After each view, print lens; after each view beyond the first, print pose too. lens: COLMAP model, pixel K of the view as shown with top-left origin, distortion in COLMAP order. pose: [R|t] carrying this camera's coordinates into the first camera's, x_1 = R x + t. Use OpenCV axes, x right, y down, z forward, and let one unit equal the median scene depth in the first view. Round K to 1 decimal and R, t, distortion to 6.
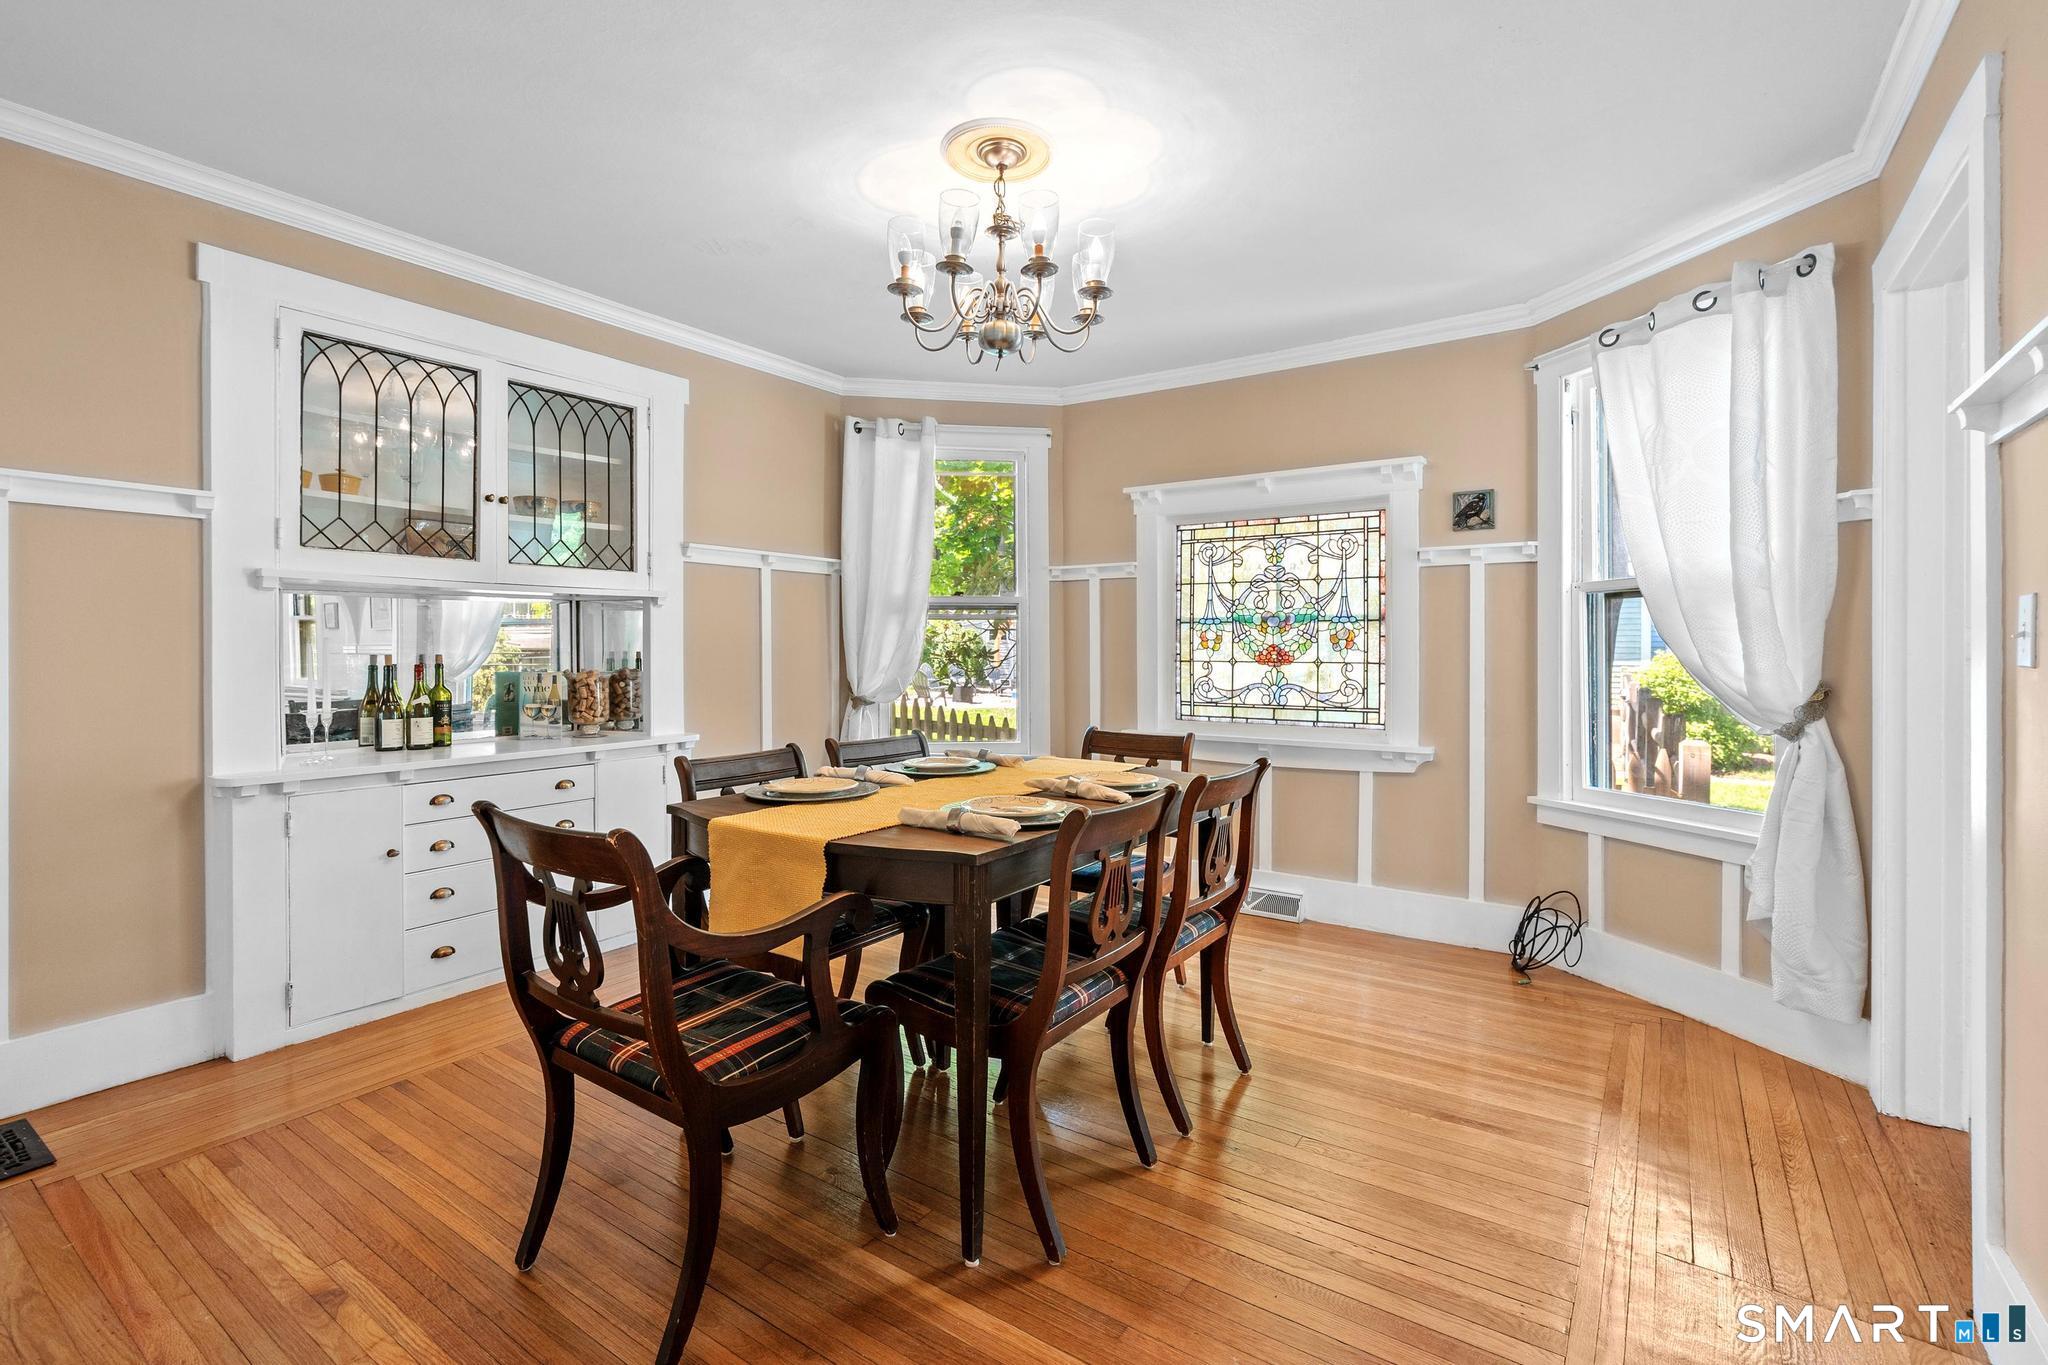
lens RADIAL K [[927.5, 0, 1023.2], [0, 927.5, 669.8], [0, 0, 1]] dist [-0.001390, 0.001002]
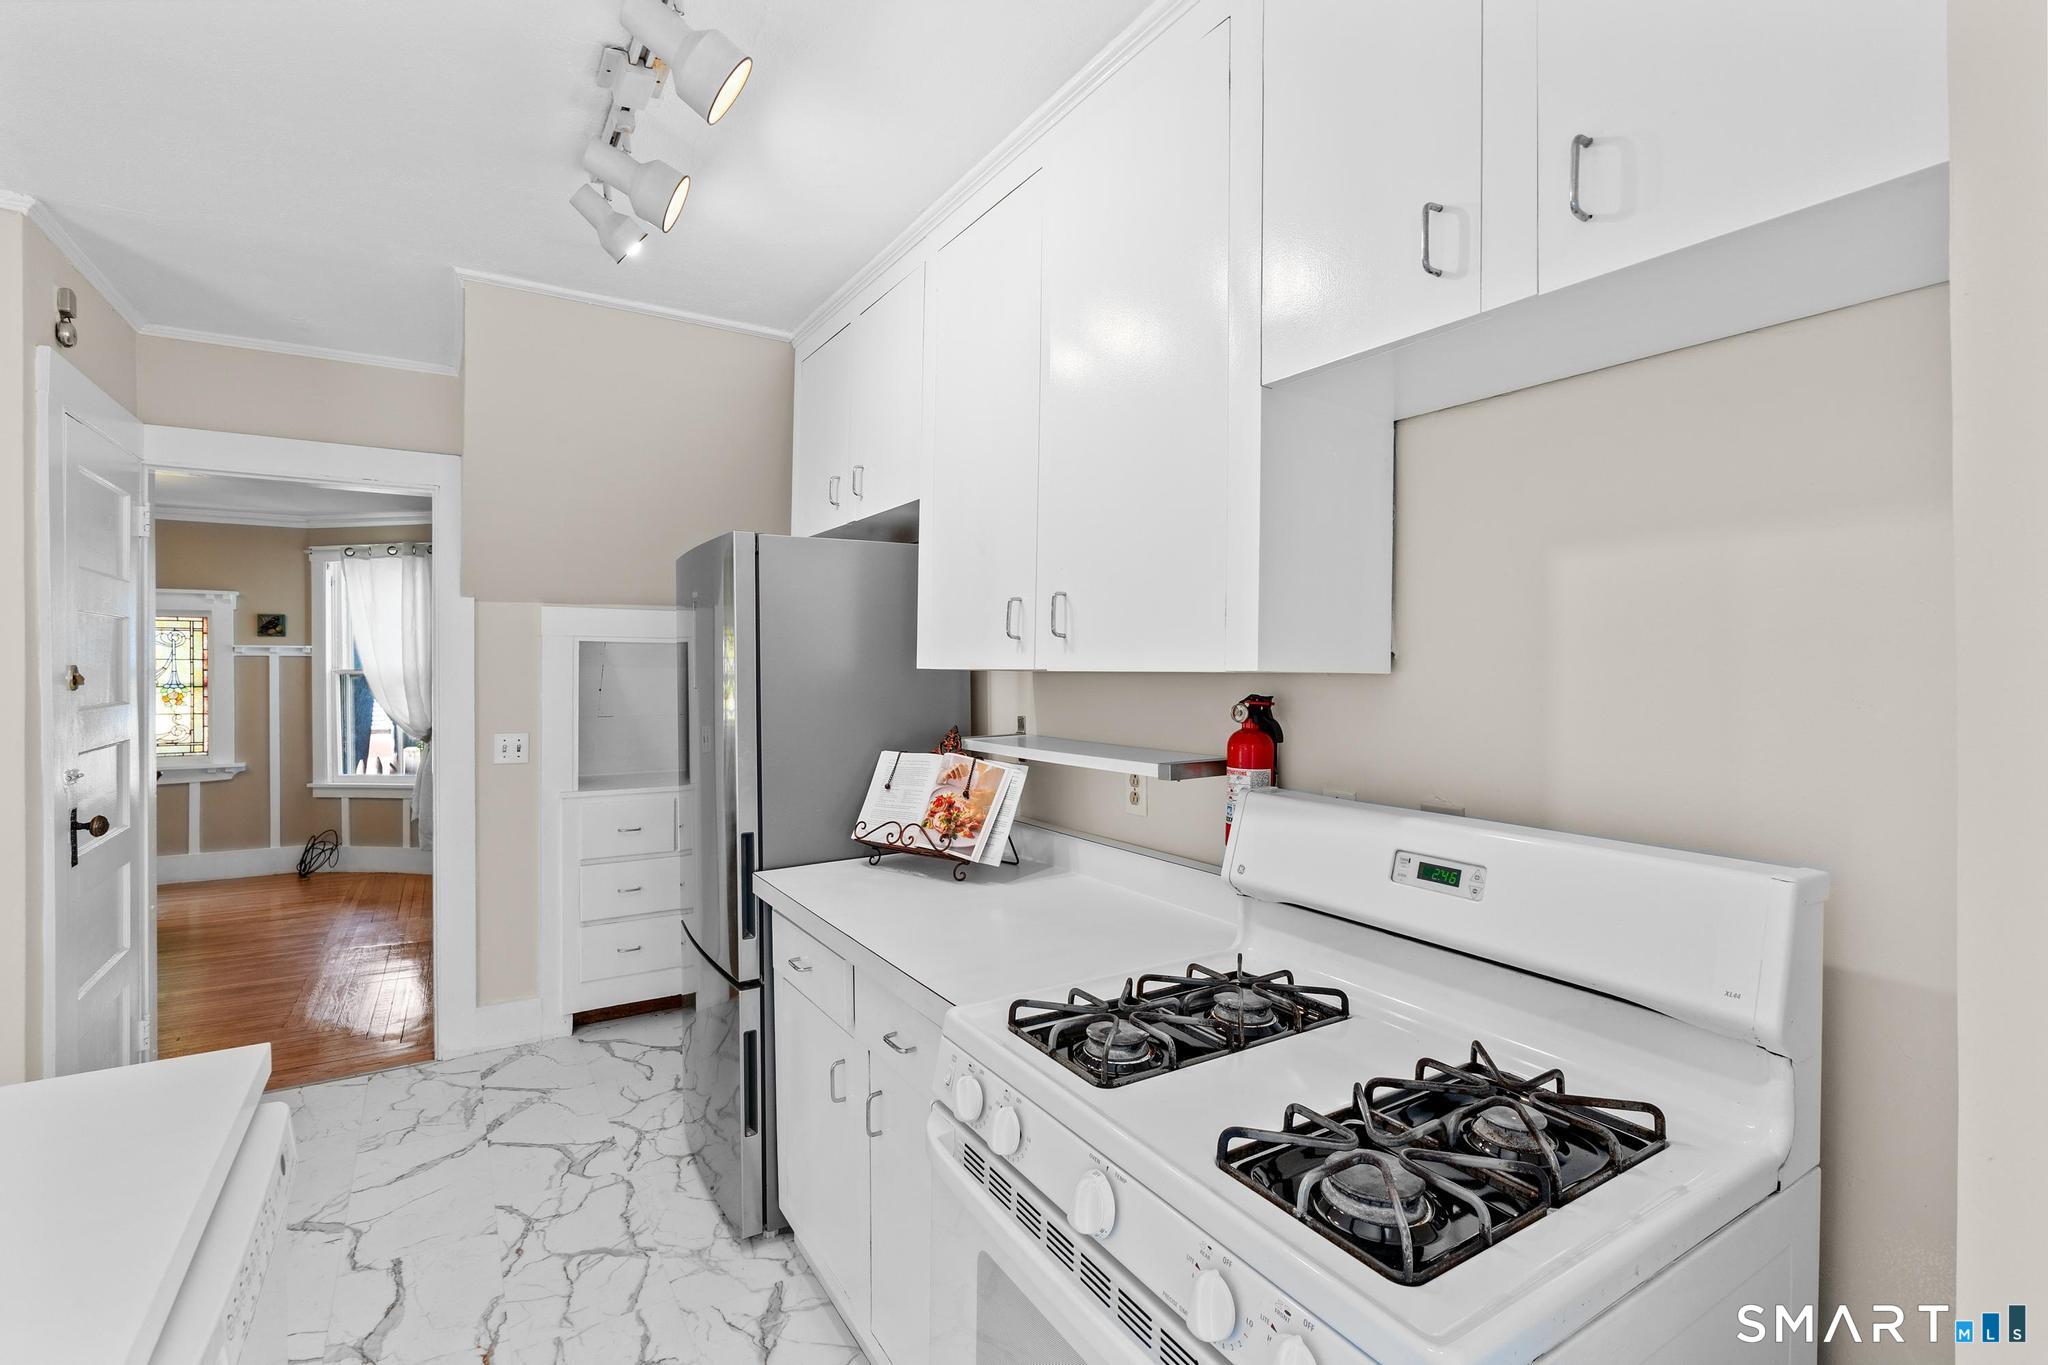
lens RADIAL K [[927.5, 0, 1023.2], [0, 927.5, 669.8], [0, 0, 1]] dist [-0.001390, 0.001002]
pose [[0.398120, -0.005433, 0.917317, -0.547614], [0.005085, 0.999980, 0.003715, -0.085892], [-0.917319, 0.003186, 0.398140, -0.985124]]
